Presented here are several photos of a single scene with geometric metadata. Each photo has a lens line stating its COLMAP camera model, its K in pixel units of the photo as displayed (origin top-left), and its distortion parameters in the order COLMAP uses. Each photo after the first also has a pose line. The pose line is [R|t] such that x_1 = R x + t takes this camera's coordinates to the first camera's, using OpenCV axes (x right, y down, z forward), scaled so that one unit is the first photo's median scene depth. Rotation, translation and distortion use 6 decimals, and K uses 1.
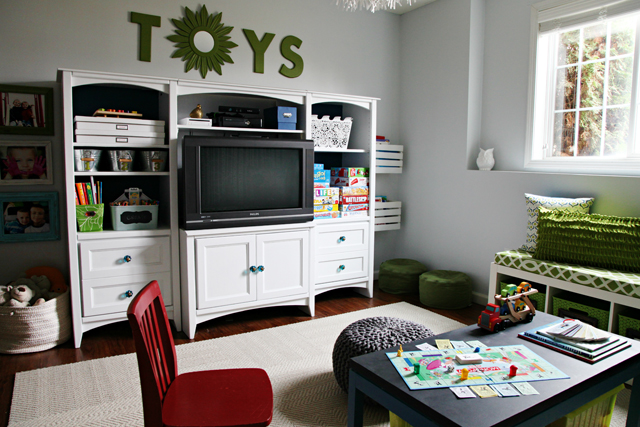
lens RADIAL K [[462.3, 0, 320.0], [0, 462.3, 213.5], [0, 0, 1]] dist [-0.126640, 0.059089]
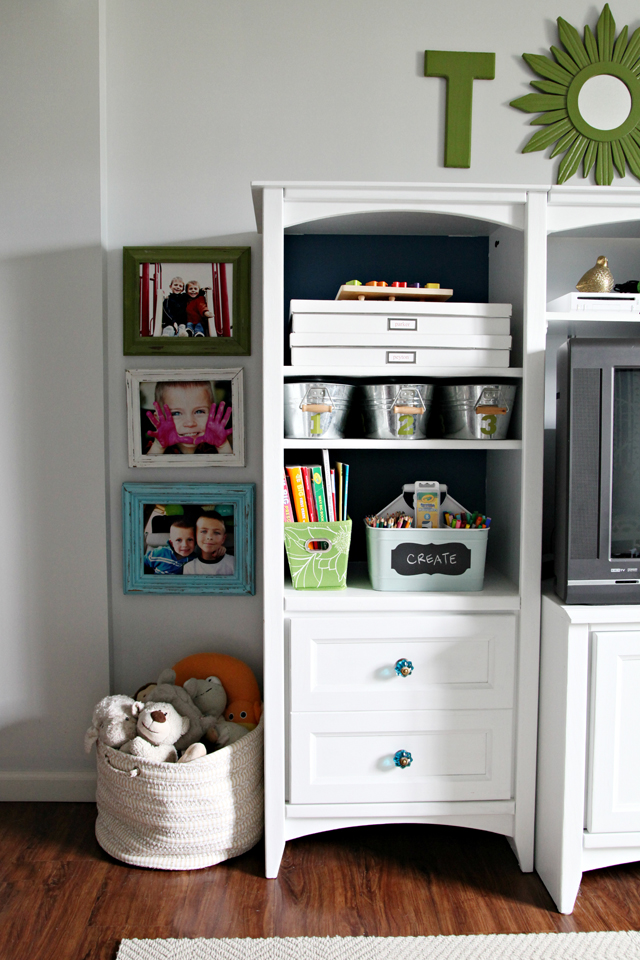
lens RADIAL K [[780.1, 0, 320.0], [0, 780.1, 480.0], [0, 0, 1]] dist [0.001917, 0.001372]
pose [[0.875730, 0.022821, -0.482261, -0.170872], [-0.040022, 0.998876, -0.025408, -0.037379], [0.481139, 0.041551, 0.875659, 0.375725]]
